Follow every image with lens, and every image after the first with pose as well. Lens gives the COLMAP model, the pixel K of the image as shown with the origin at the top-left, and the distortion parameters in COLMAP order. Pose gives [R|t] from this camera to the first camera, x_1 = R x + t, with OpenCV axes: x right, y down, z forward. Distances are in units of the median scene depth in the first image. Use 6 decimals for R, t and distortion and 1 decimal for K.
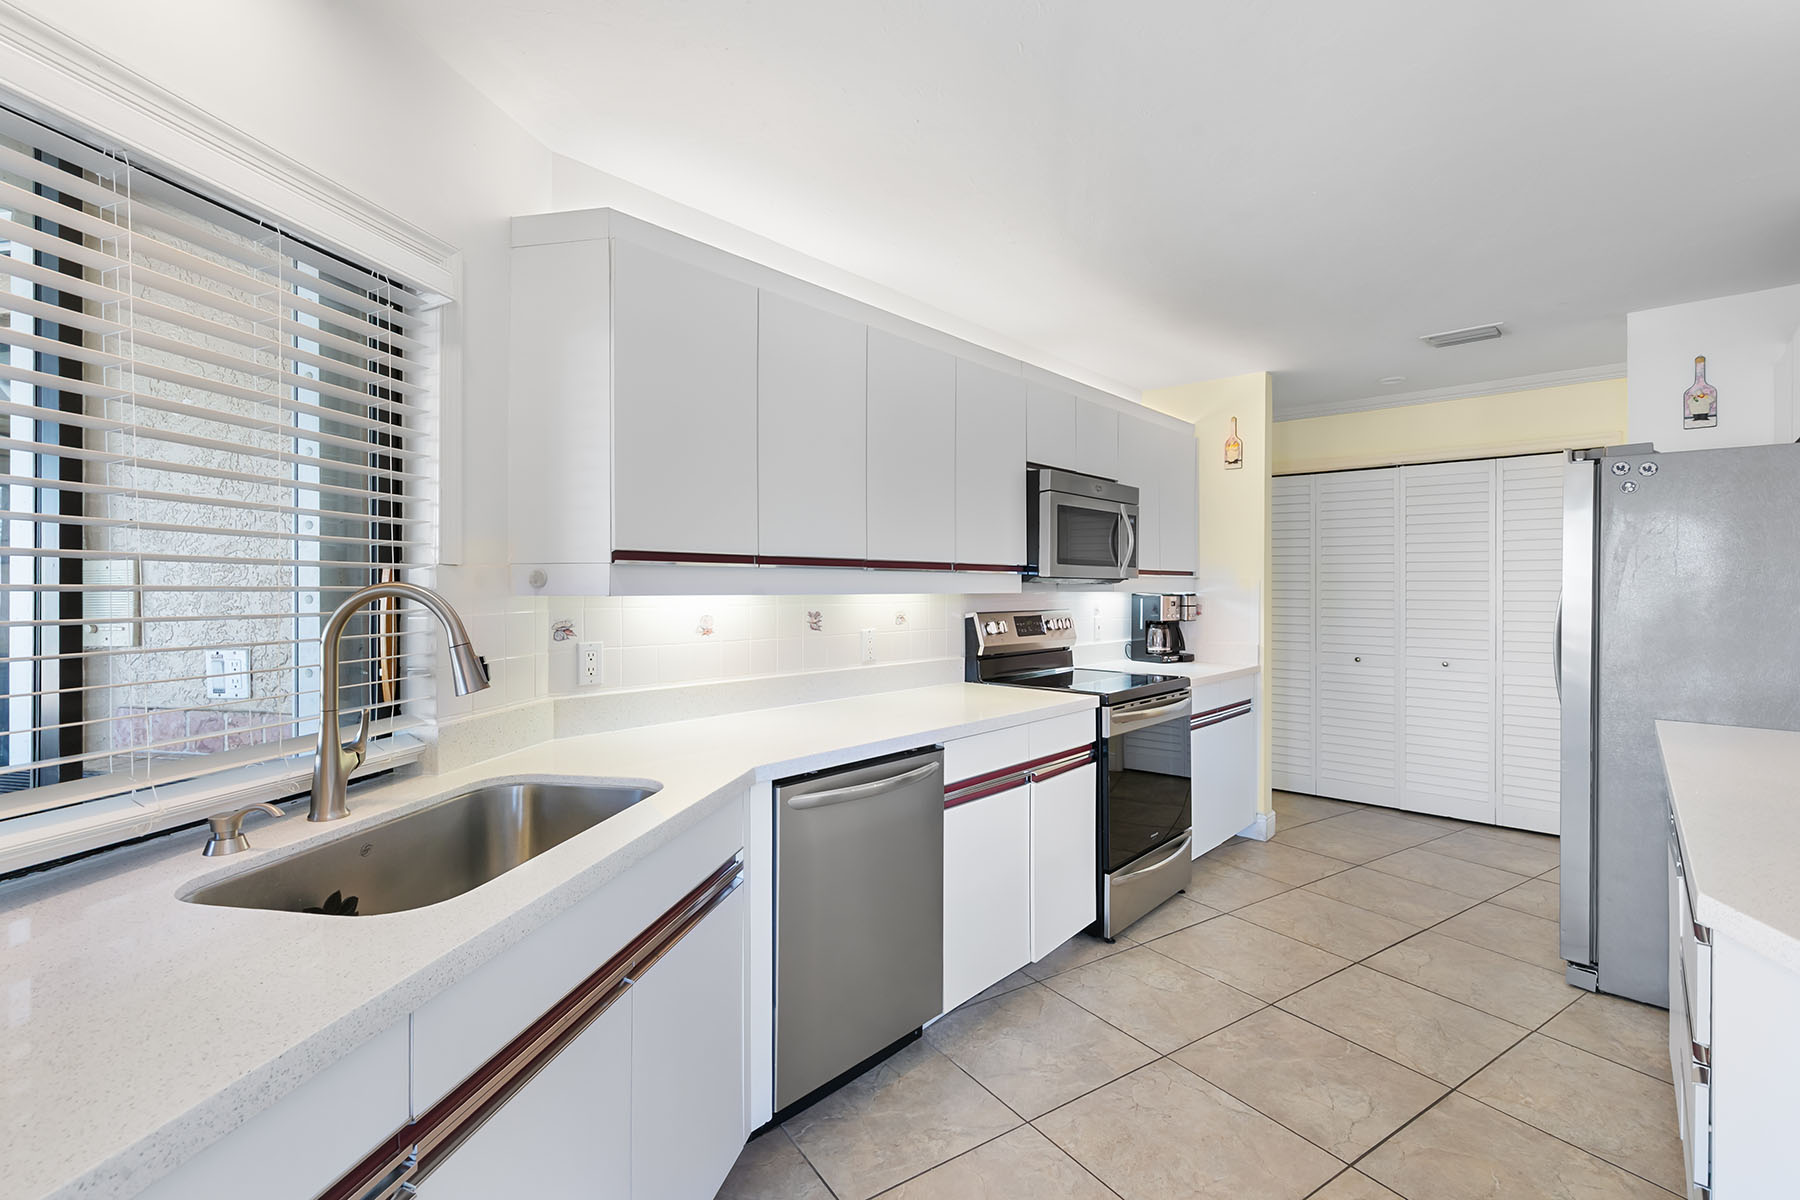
lens RADIAL K [[803.4, 0, 904.4], [0, 803.4, 588.1], [0, 0, 1]] dist [0.003262, 0.000119]
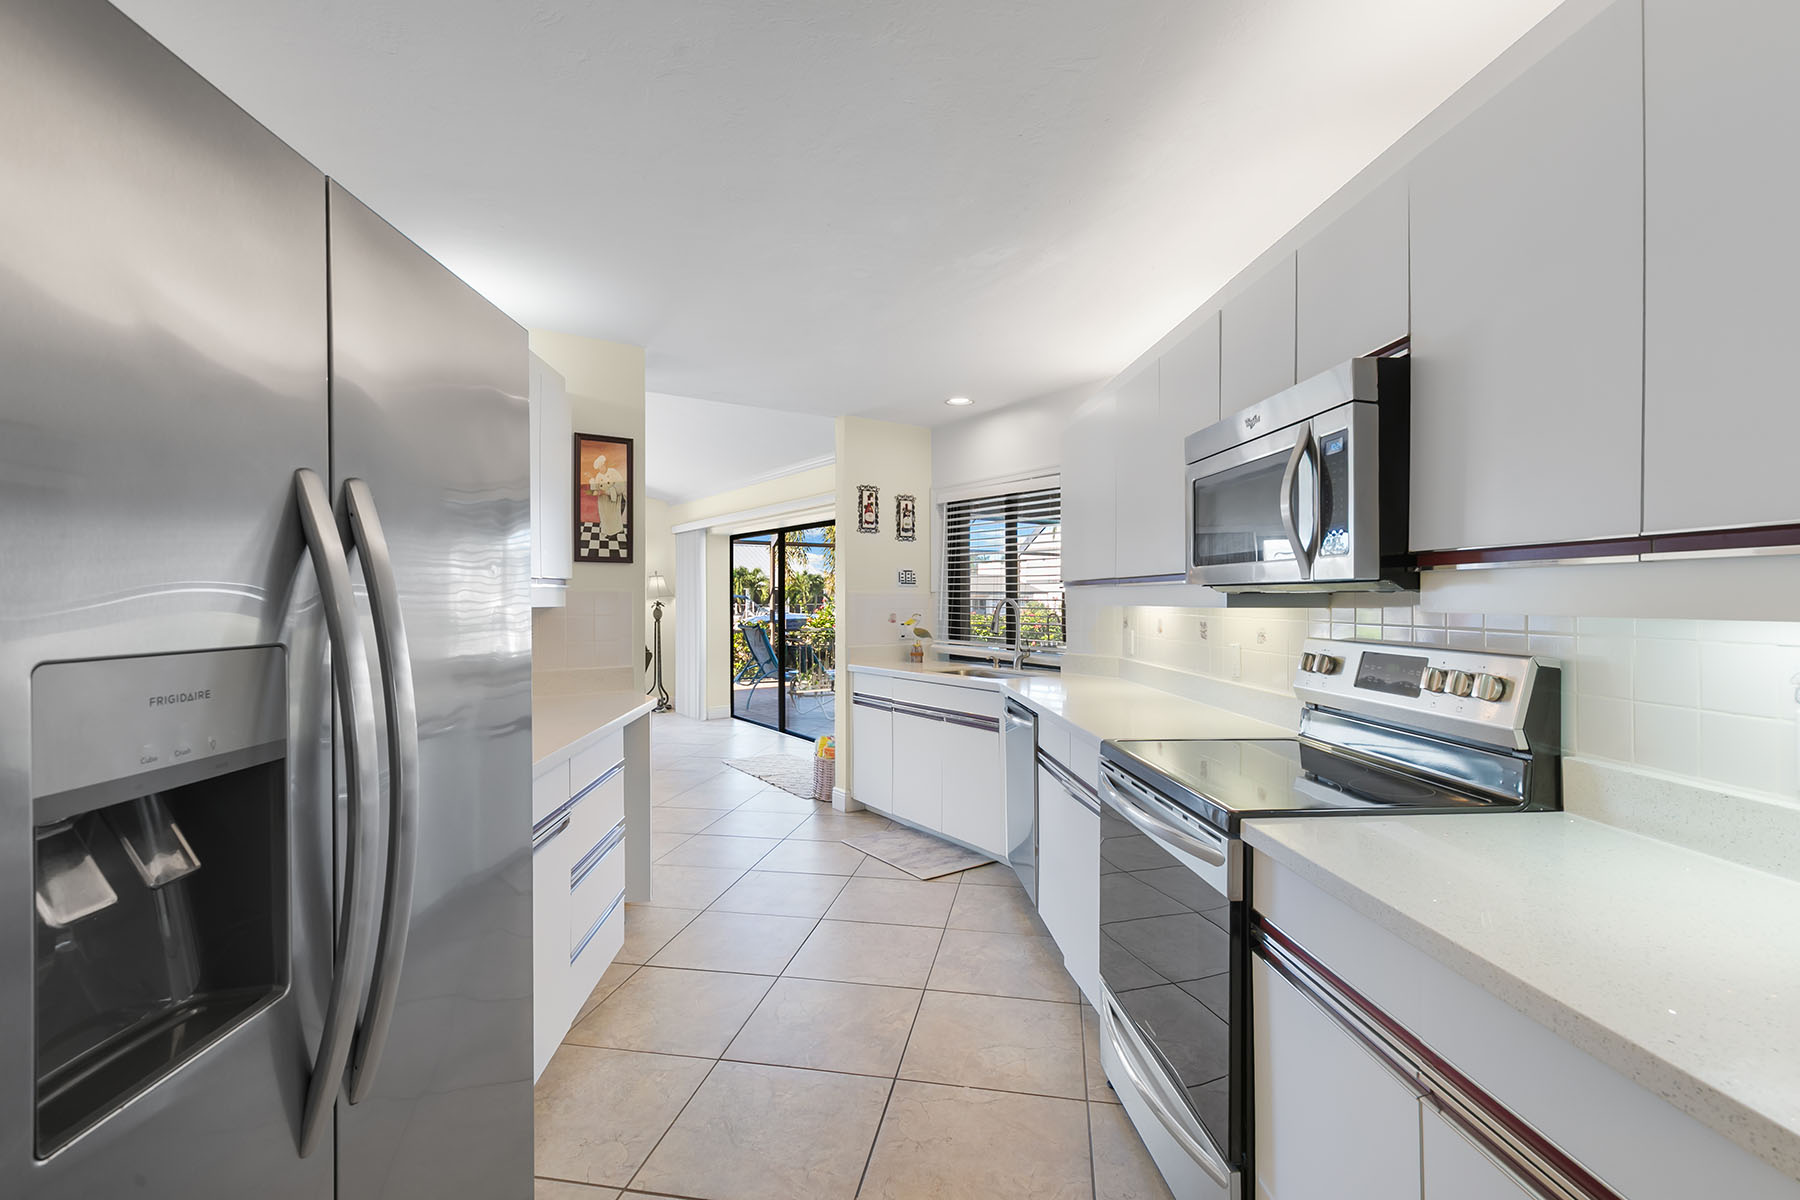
lens RADIAL K [[803.4, 0, 909.2], [0, 803.4, 600.0], [0, 0, 1]] dist [0.003262, 0.000119]
pose [[-0.688244, -0.001278, -0.725478, 0.841221], [-0.003717, 0.999992, 0.001765, -0.001504], [0.725469, 0.003912, -0.688243, 1.255269]]
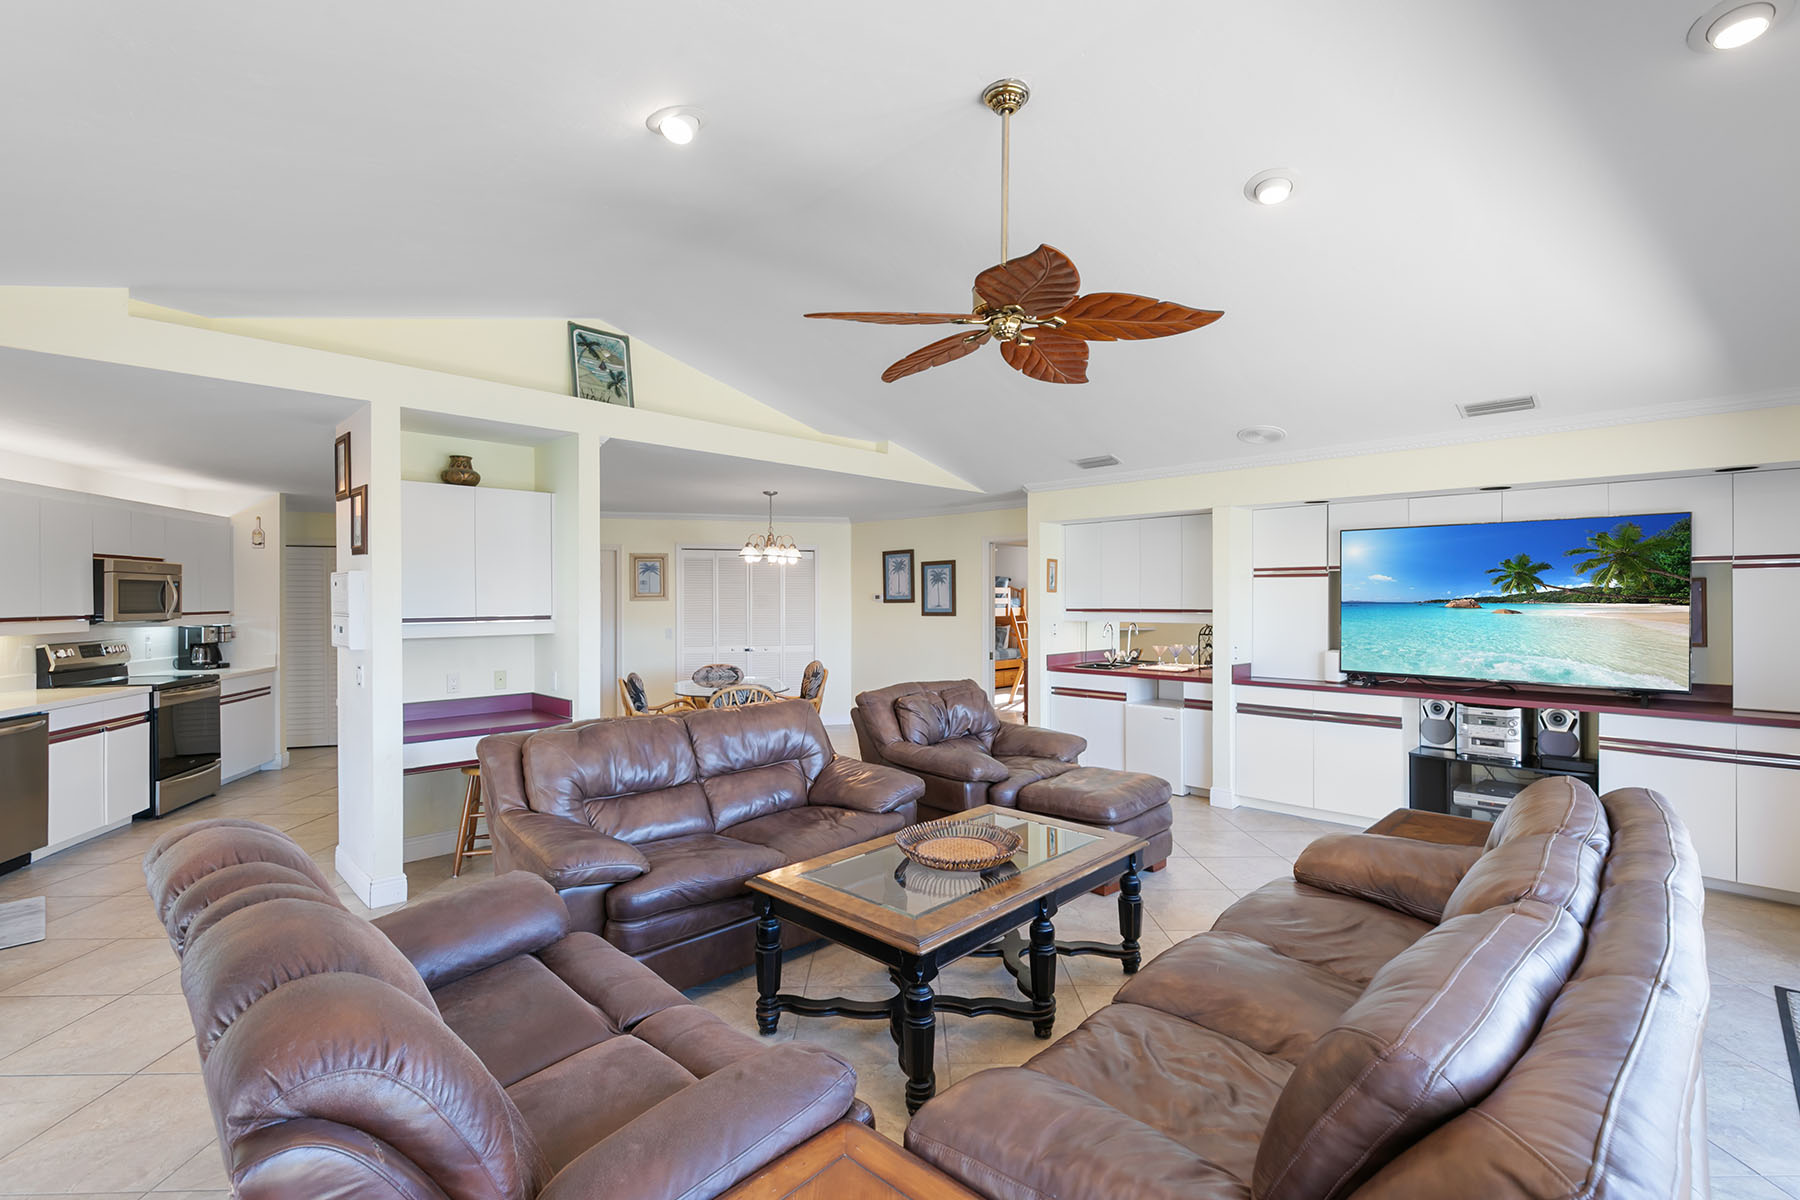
lens RADIAL K [[803.4, 0, 899.5], [0, 803.4, 597.6], [0, 0, 1]] dist [0.003262, 0.000119]
pose [[0.547882, -0.004129, 0.836545, -0.335806], [0.004919, 0.999986, 0.001714, -0.058979], [-0.836541, 0.003176, 0.547895, -1.341298]]
